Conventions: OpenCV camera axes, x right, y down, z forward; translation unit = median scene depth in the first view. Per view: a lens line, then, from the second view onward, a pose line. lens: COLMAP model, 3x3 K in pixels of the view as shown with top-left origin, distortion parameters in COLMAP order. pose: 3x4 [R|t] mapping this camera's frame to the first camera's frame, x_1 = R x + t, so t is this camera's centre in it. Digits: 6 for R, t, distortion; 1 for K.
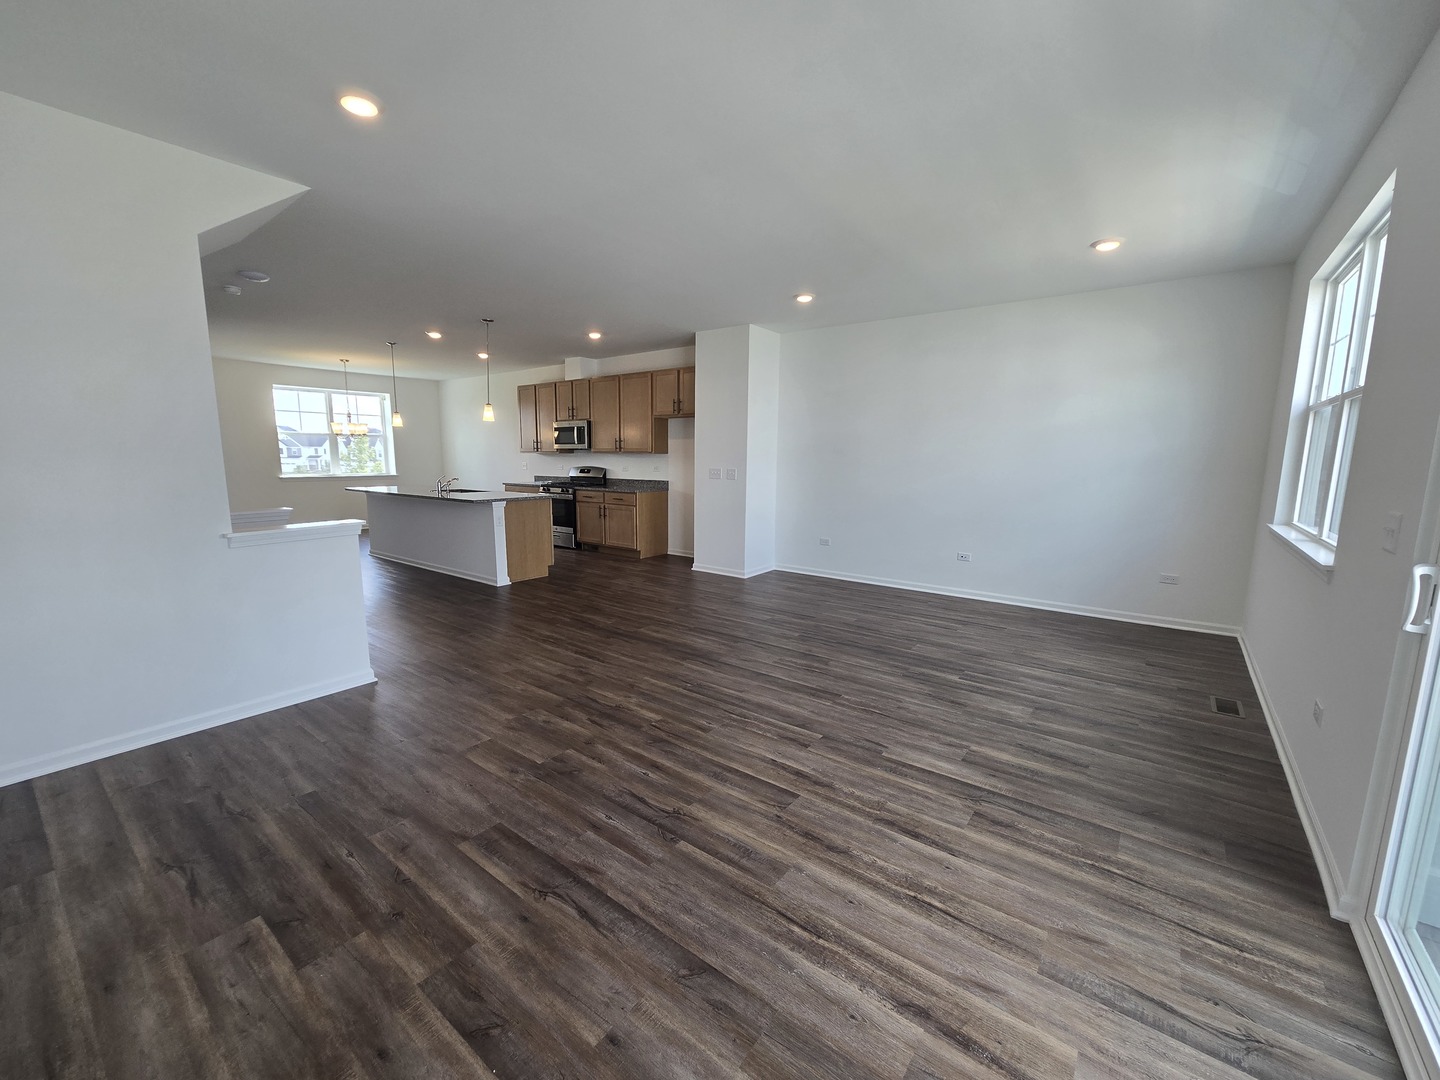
lens RADIAL K [[588.7, 0, 708.5], [0, 588.7, 543.2], [0, 0, 1]] dist [-0.003761, 0.004440]
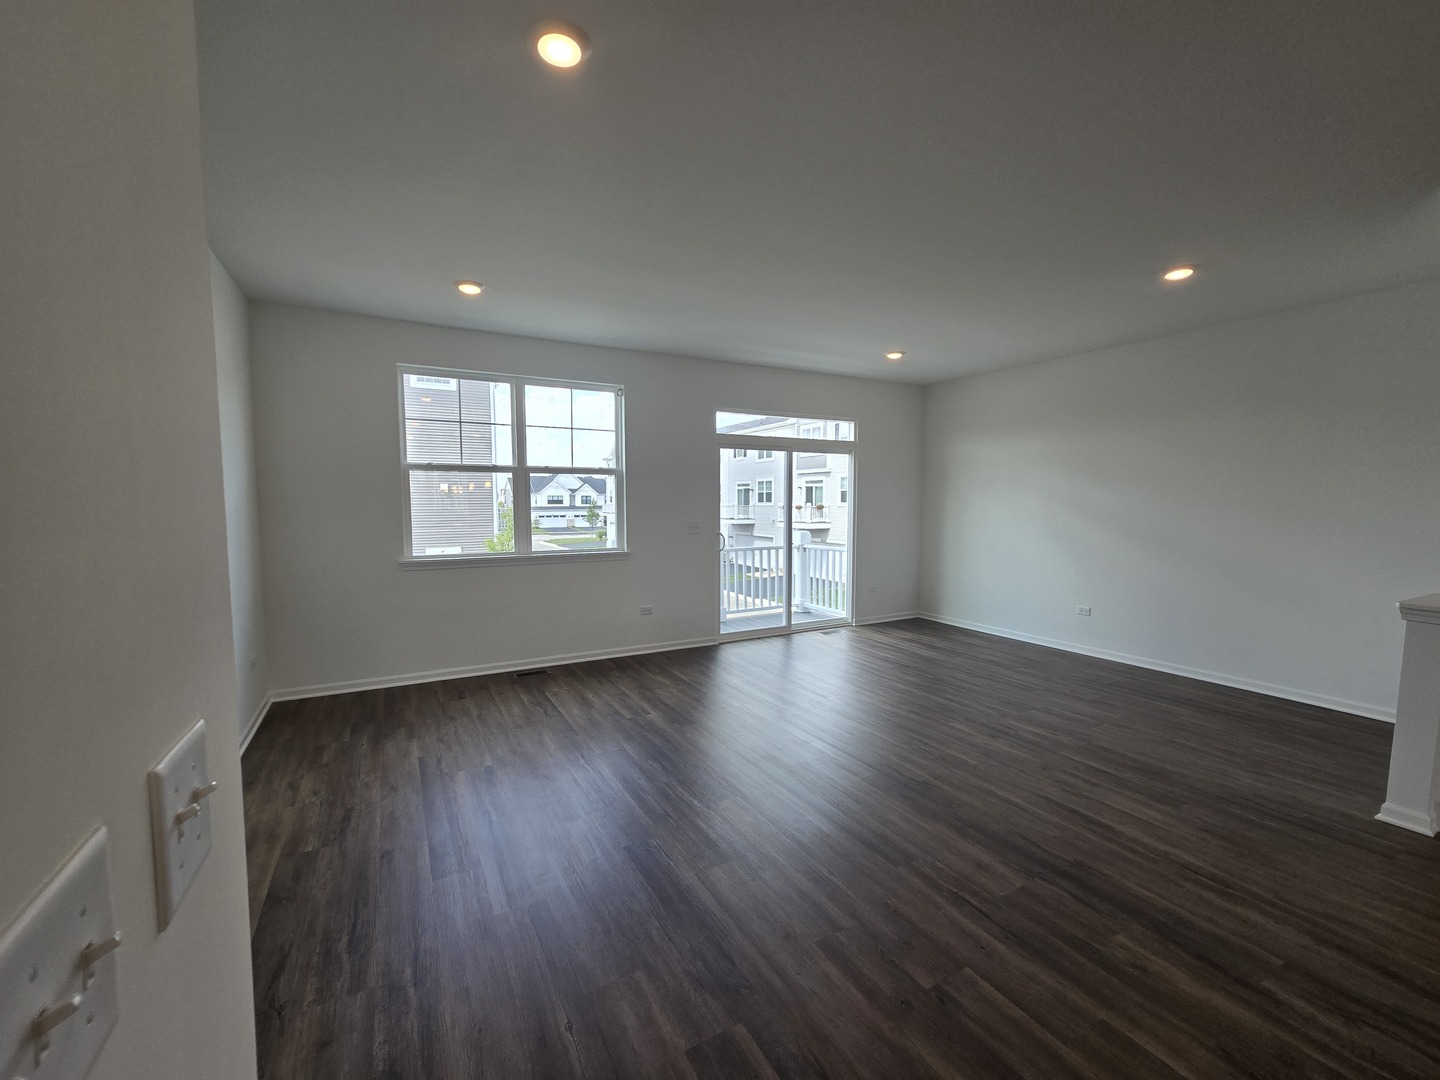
lens RADIAL K [[588.7, 0, 708.5], [0, 588.7, 543.2], [0, 0, 1]] dist [-0.003761, 0.004440]
pose [[-0.915740, -0.036060, 0.400149, -0.038155], [0.055546, 0.975037, 0.214984, -0.136388], [-0.397912, 0.219096, -0.890878, 0.858237]]
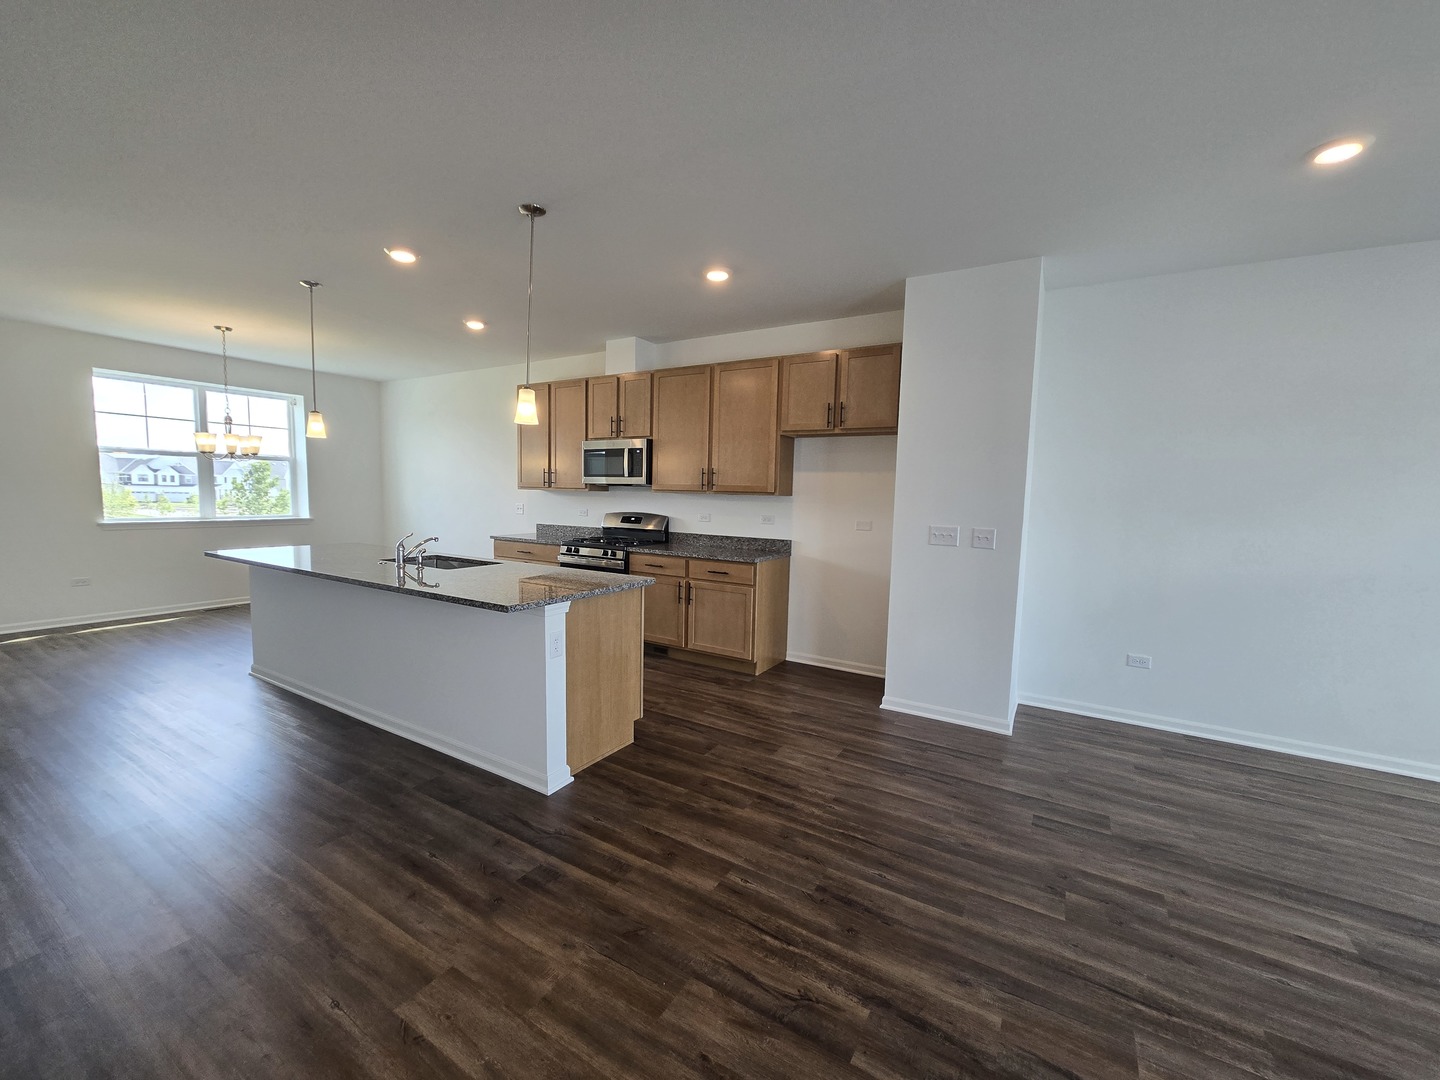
lens RADIAL K [[588.7, 0, 708.5], [0, 588.7, 543.2], [0, 0, 1]] dist [-0.003761, 0.004440]
pose [[0.993689, 0.006602, 0.111972, -0.222463], [0.000238, 0.998140, -0.060966, -0.066683], [-0.112166, 0.060608, 0.991839, 0.414489]]
